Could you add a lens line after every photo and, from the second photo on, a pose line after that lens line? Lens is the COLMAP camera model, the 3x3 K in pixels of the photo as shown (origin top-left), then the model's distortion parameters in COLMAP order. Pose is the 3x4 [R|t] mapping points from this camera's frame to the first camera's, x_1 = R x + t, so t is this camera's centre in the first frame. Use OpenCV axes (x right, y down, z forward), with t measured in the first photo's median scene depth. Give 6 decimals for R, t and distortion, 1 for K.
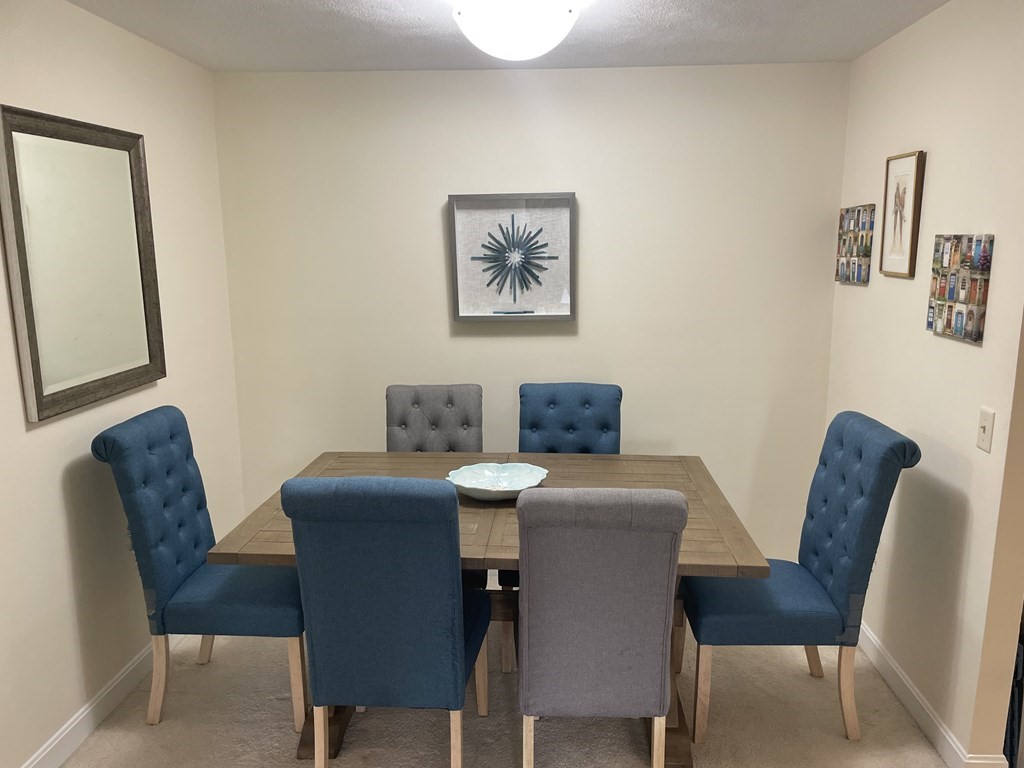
lens RADIAL K [[793.7, 0, 513.8], [0, 793.7, 394.7], [0, 0, 1]] dist [0.051980, -0.012212]
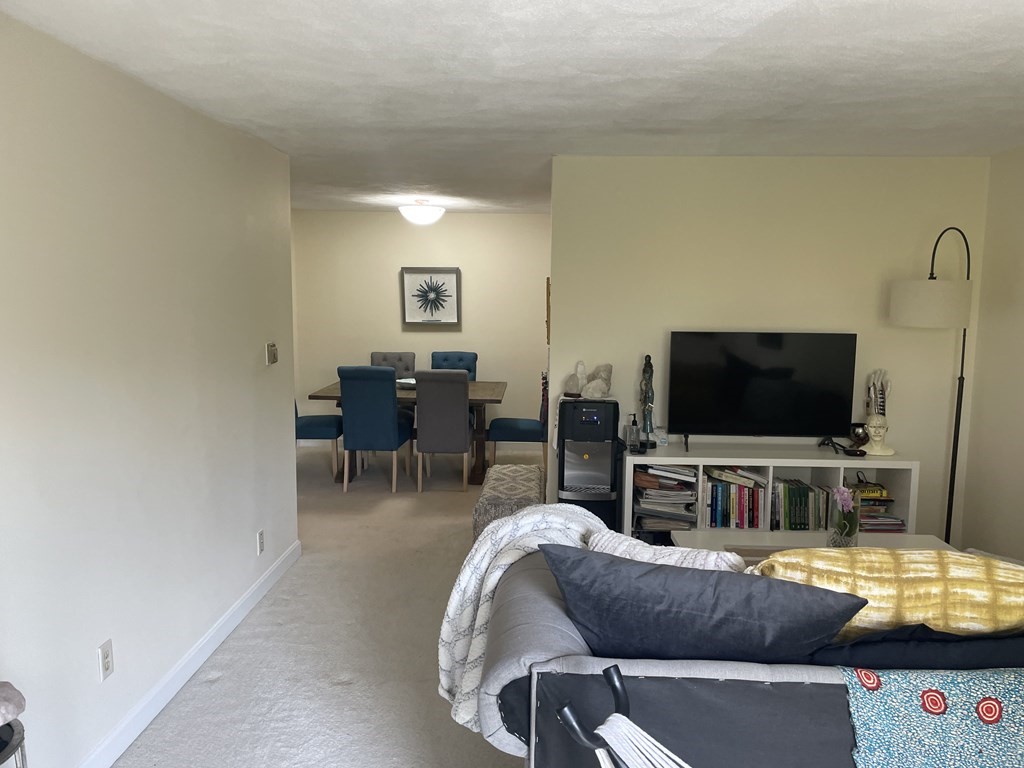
lens RADIAL K [[777.6, 0, 516.3], [0, 777.6, 382.6], [0, 0, 1]] dist [0.089652, -0.121325]
pose [[0.999474, 0.010694, 0.030630, 0.177965], [-0.008303, 0.996985, -0.077155, 0.238866], [-0.031362, 0.076860, 0.996548, -1.170119]]
